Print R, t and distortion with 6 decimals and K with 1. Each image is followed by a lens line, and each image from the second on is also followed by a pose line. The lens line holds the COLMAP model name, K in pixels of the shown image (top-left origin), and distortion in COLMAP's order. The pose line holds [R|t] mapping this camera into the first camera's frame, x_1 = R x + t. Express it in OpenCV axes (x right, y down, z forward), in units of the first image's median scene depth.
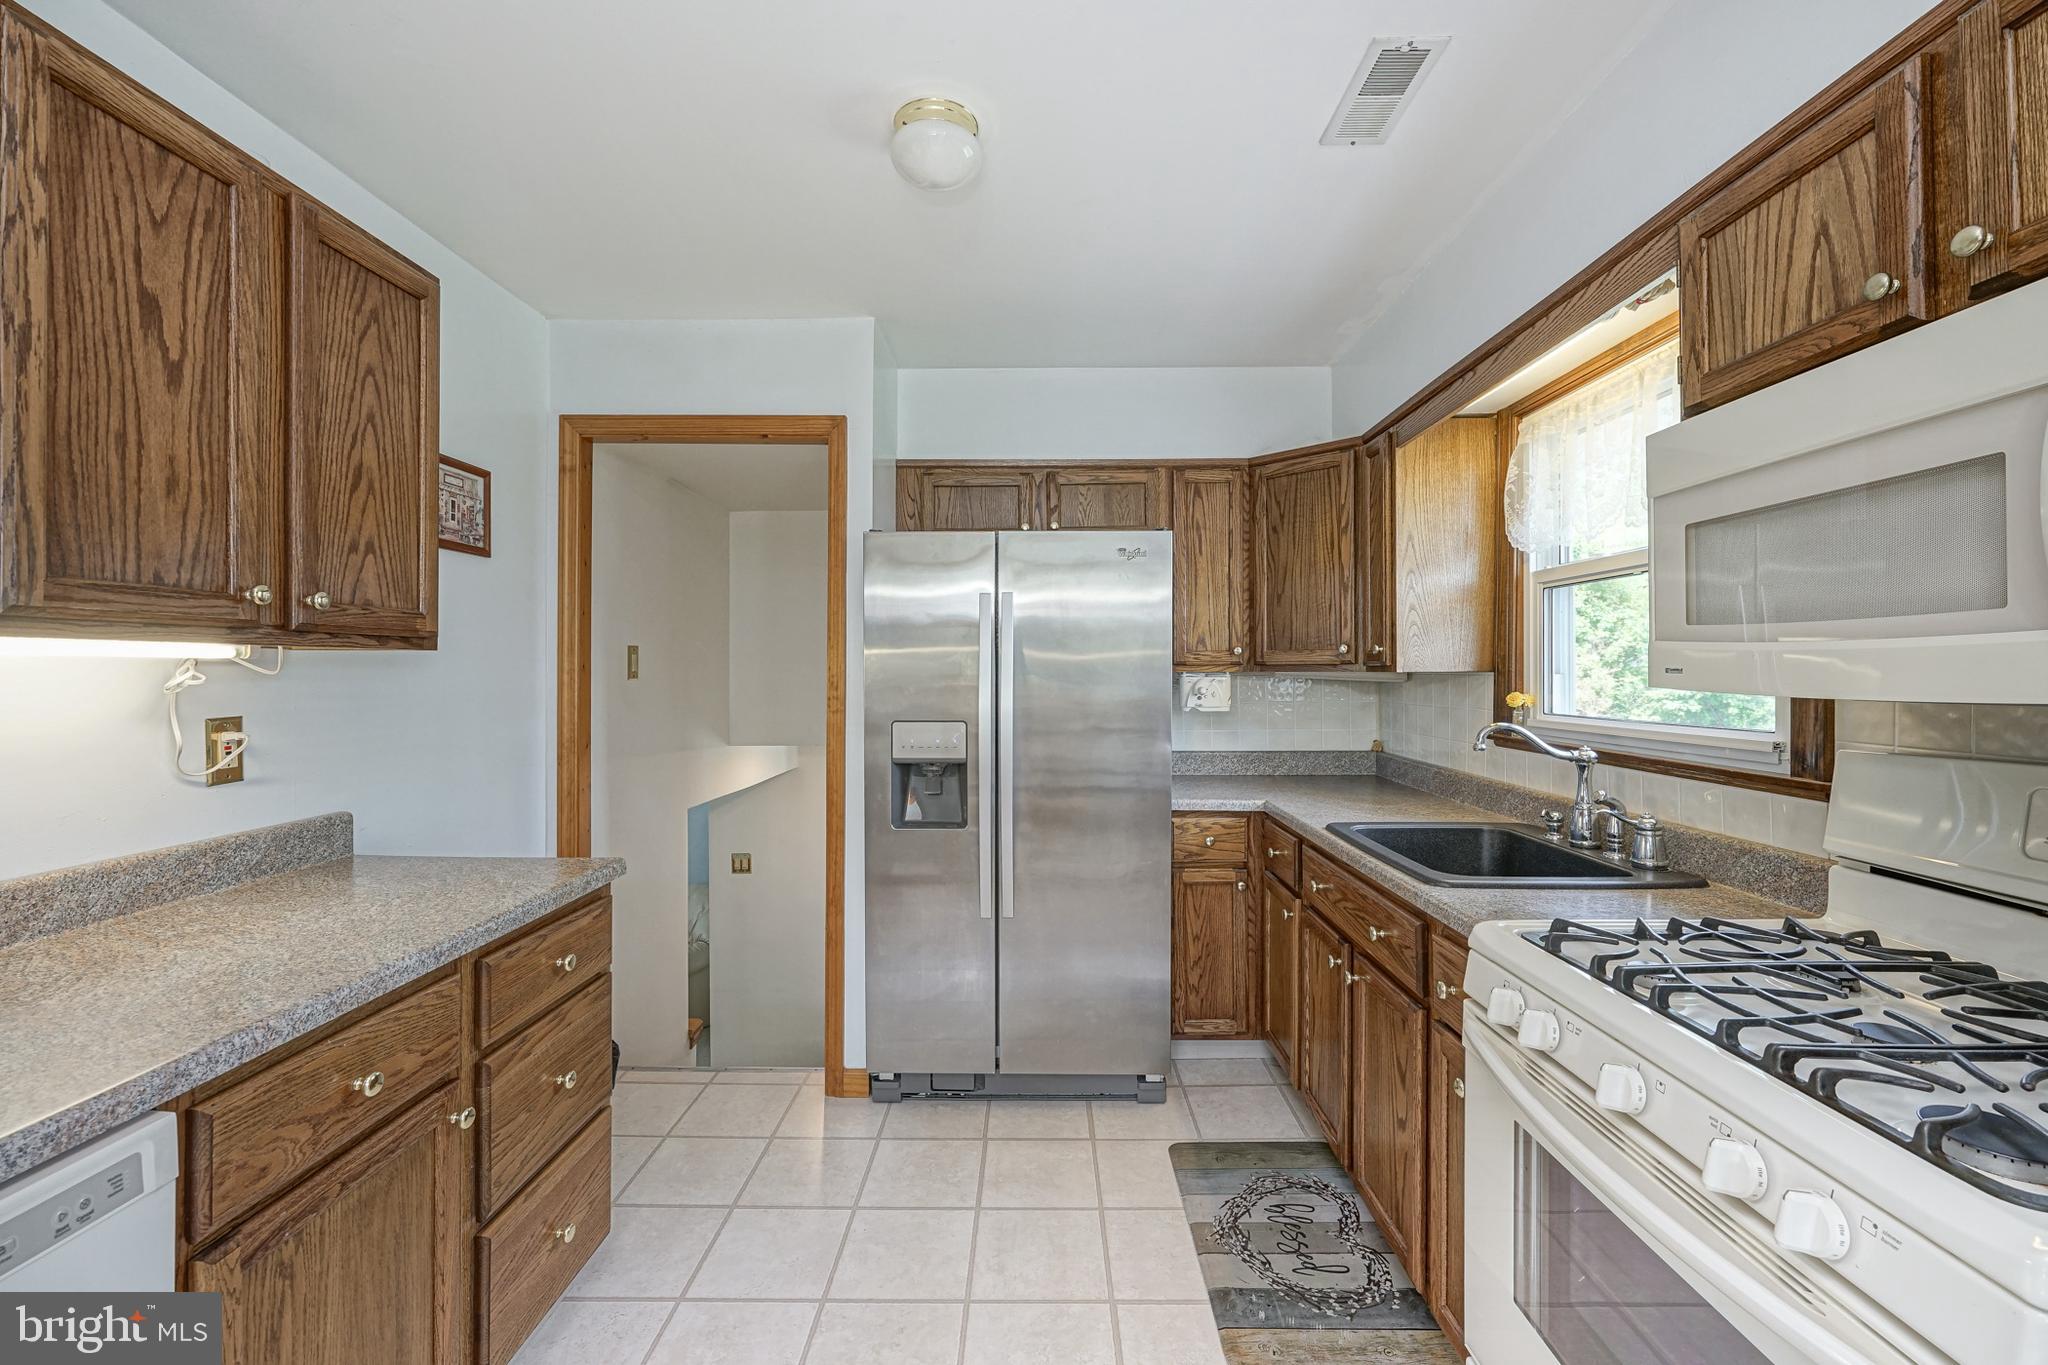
lens RADIAL K [[827.6, 0, 1001.1], [0, 827.6, 669.8], [0, 0, 1]] dist [-0.004380, 0.000755]
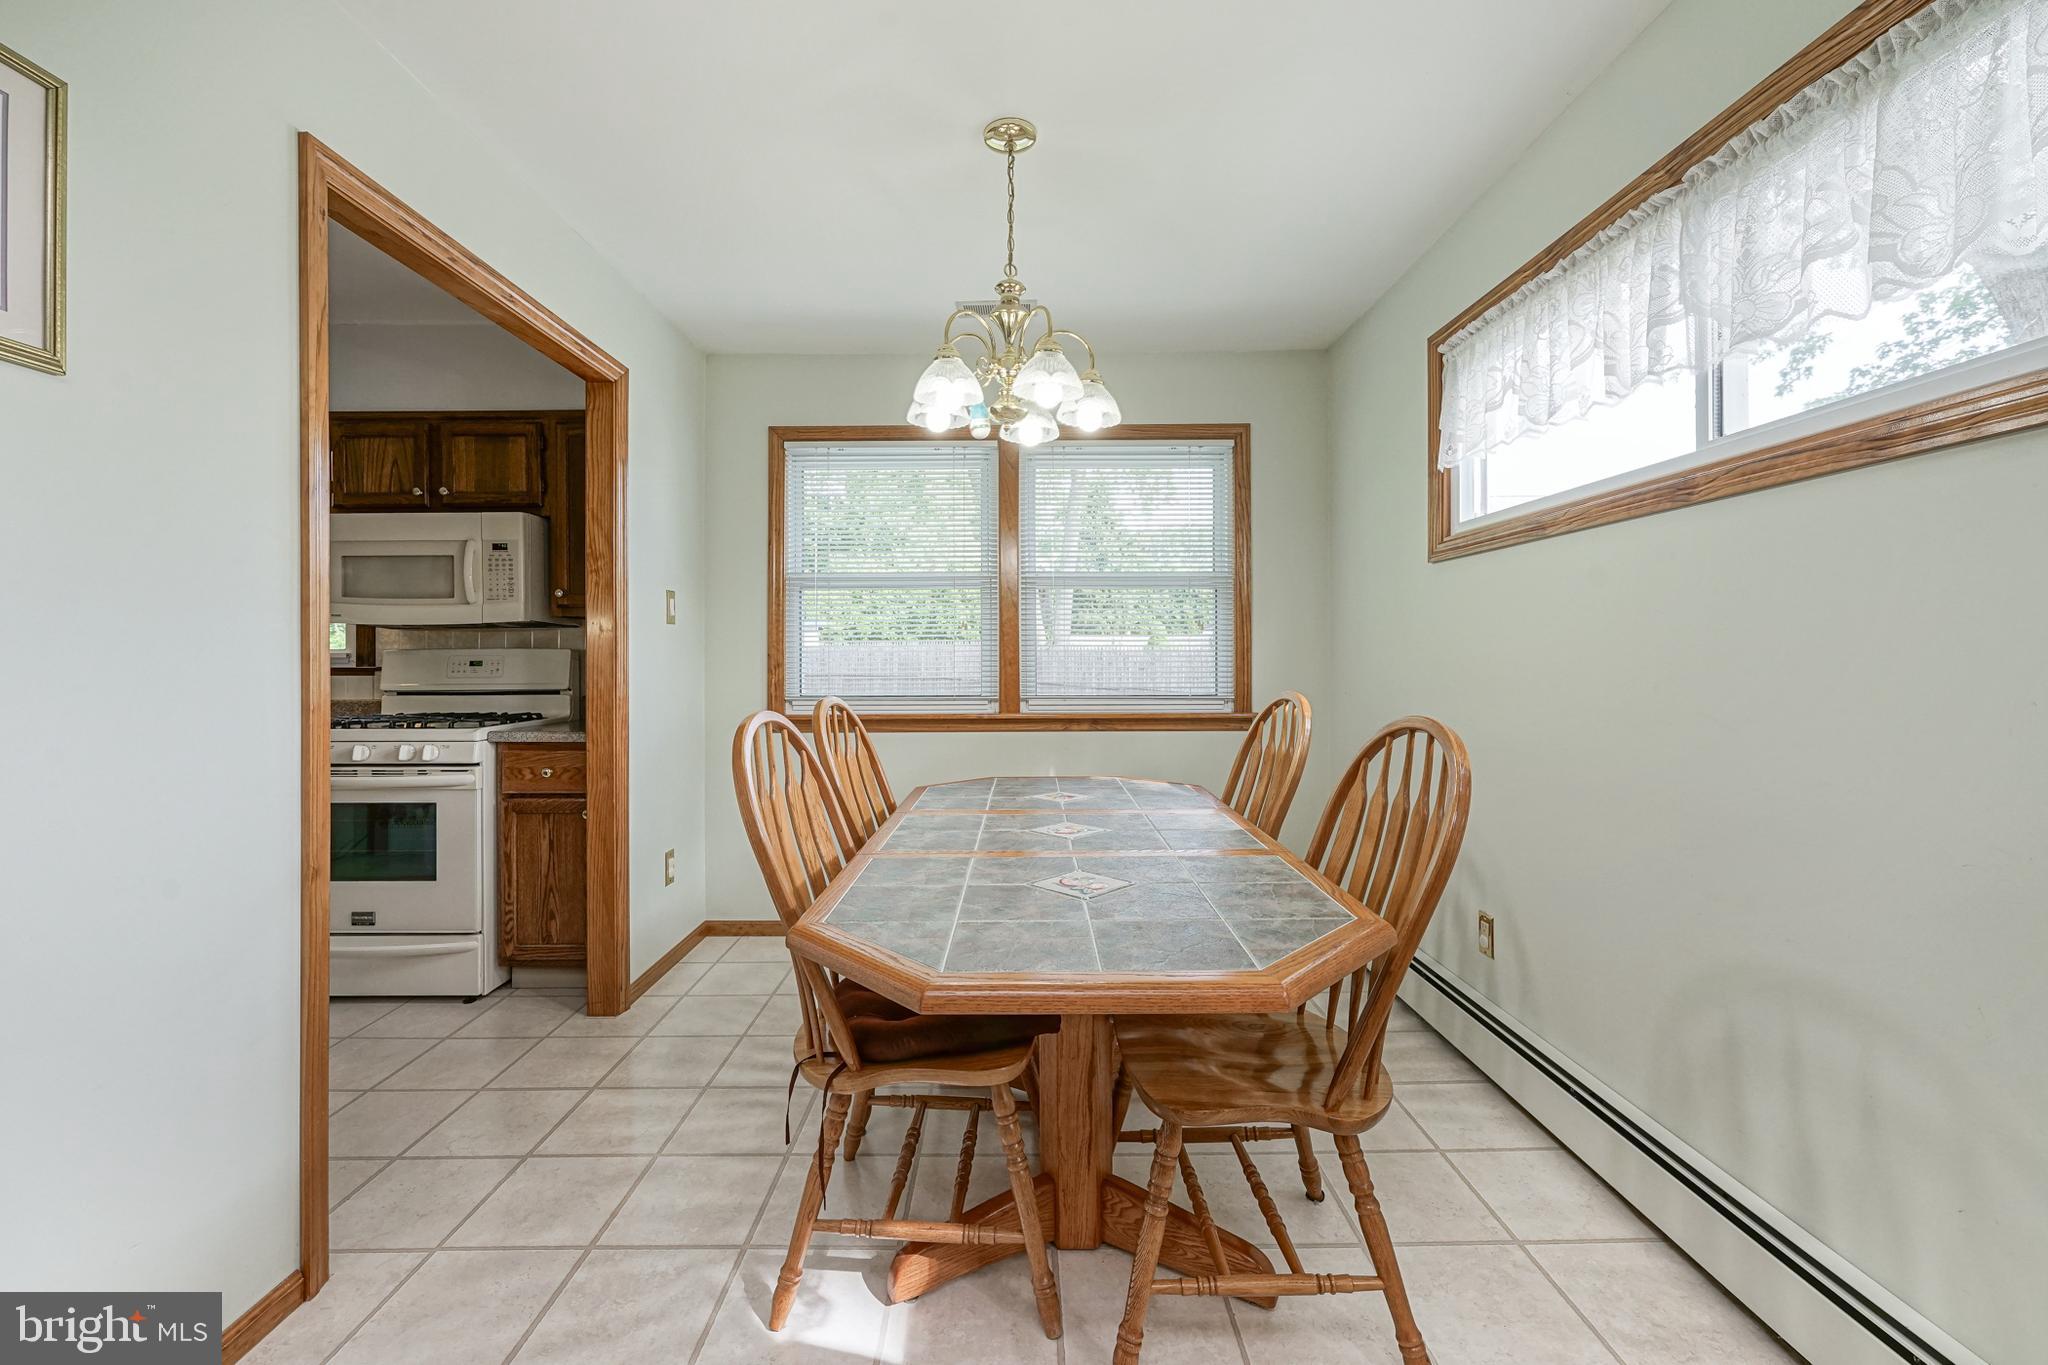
lens RADIAL K [[841.4, 0, 1004.1], [0, 841.4, 656.5], [0, 0, 1]] dist [-0.000791, 0.000457]
pose [[0.006725, 0.002145, 0.999975, -0.885645], [0.001654, 0.999996, -0.002157, 0.070307], [-0.999976, 0.001668, 0.006721, -0.524588]]
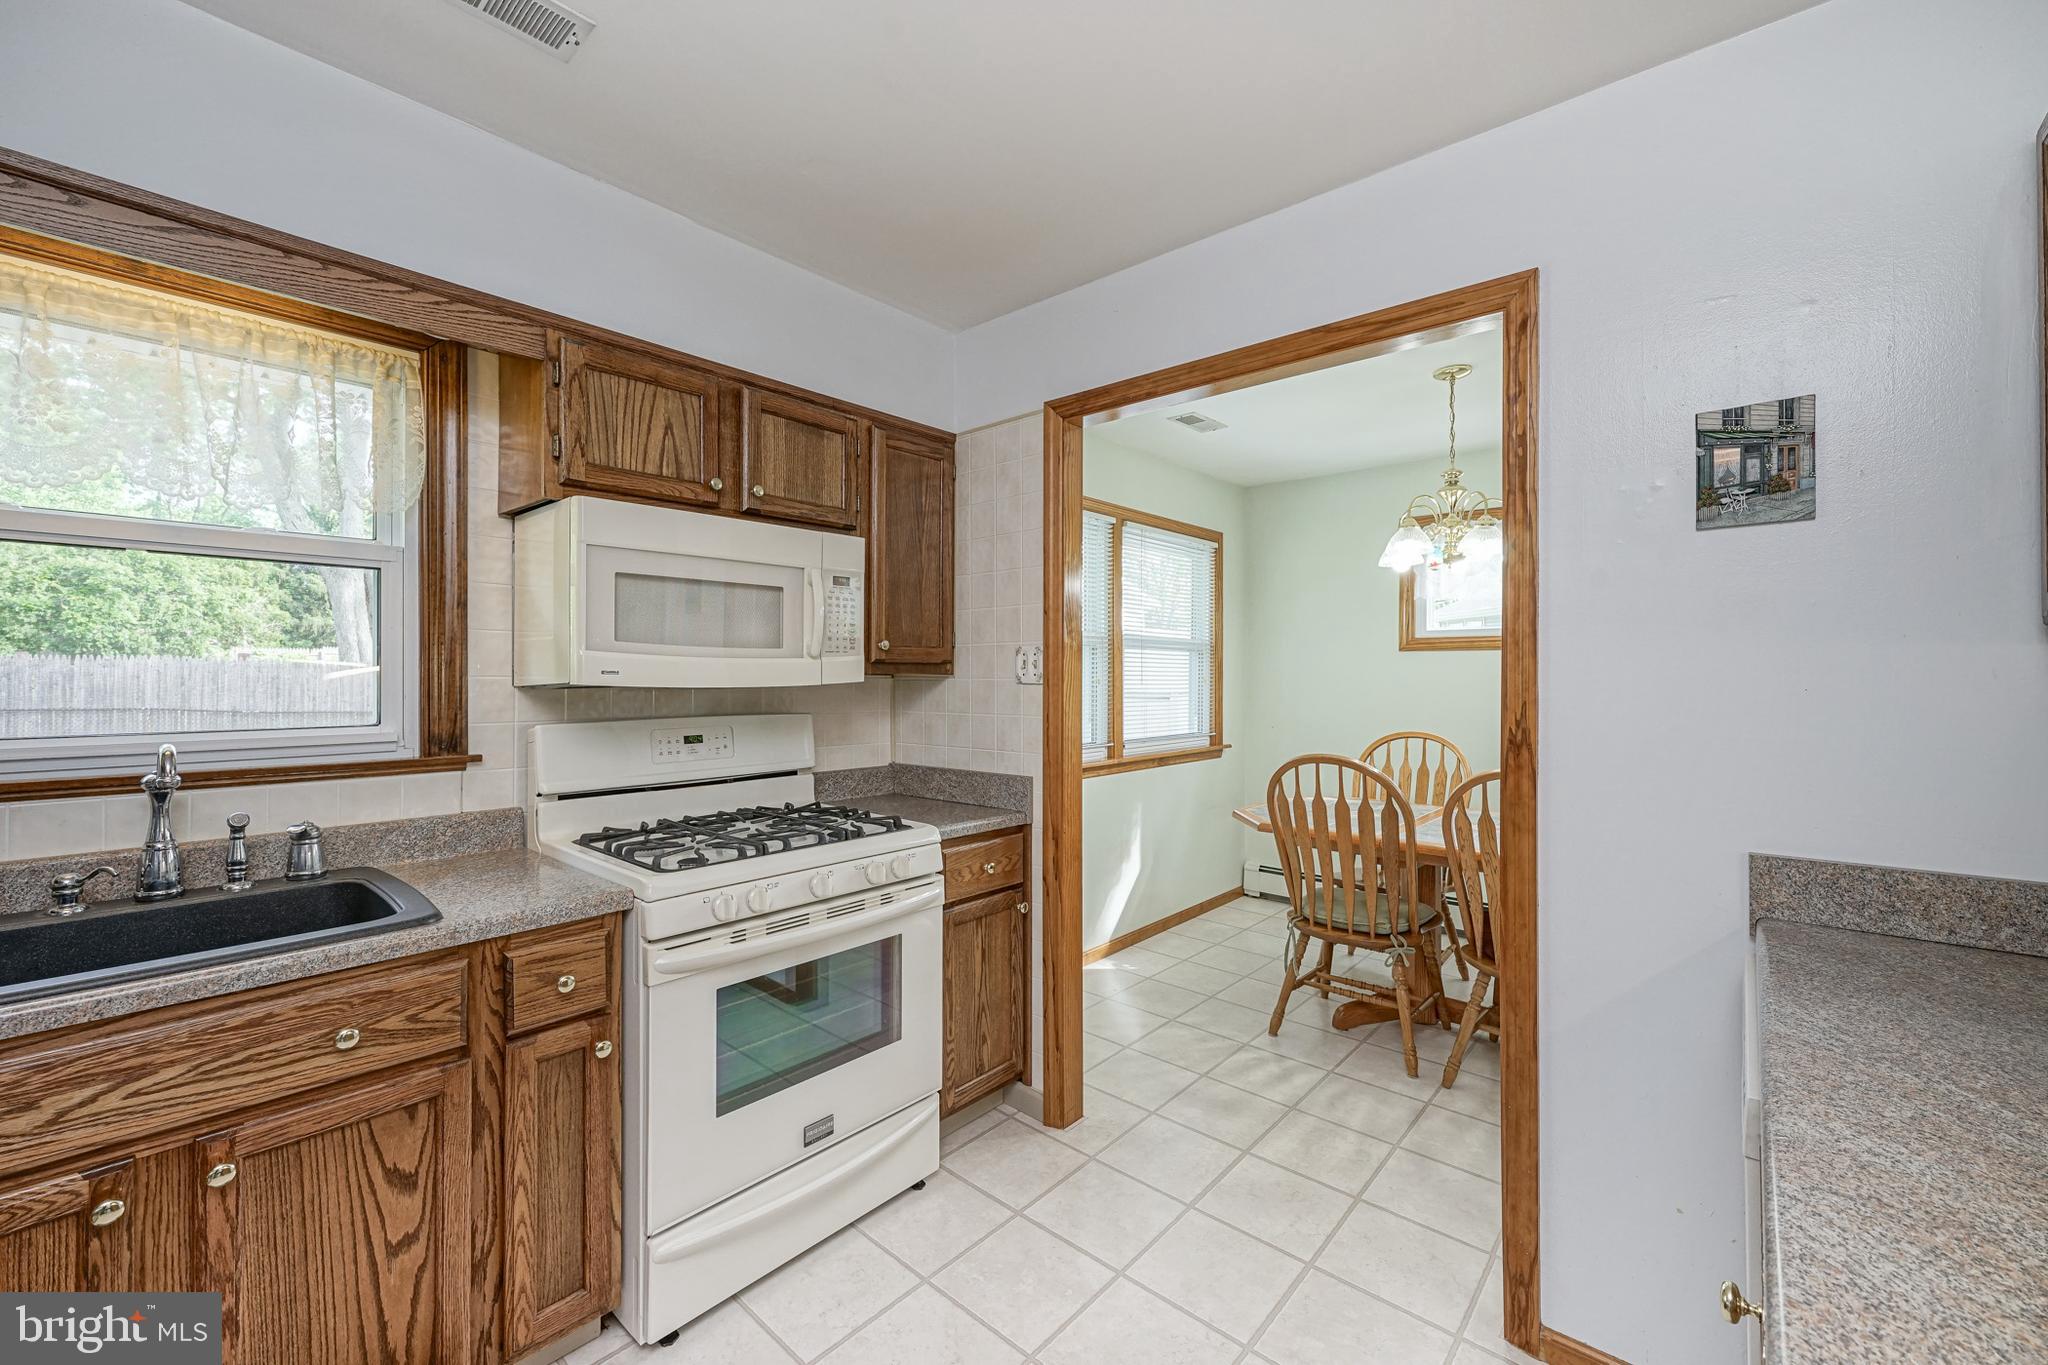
lens RADIAL K [[830.6, 0, 1033.4], [0, 830.6, 680.2], [0, 0, 1]] dist [-0.001807, 0.000305]
pose [[-0.756249, -0.004837, 0.654266, -0.365938], [-0.002486, 0.999987, 0.004519, 0.002929], [-0.654279, 0.001791, -0.756251, 0.869964]]
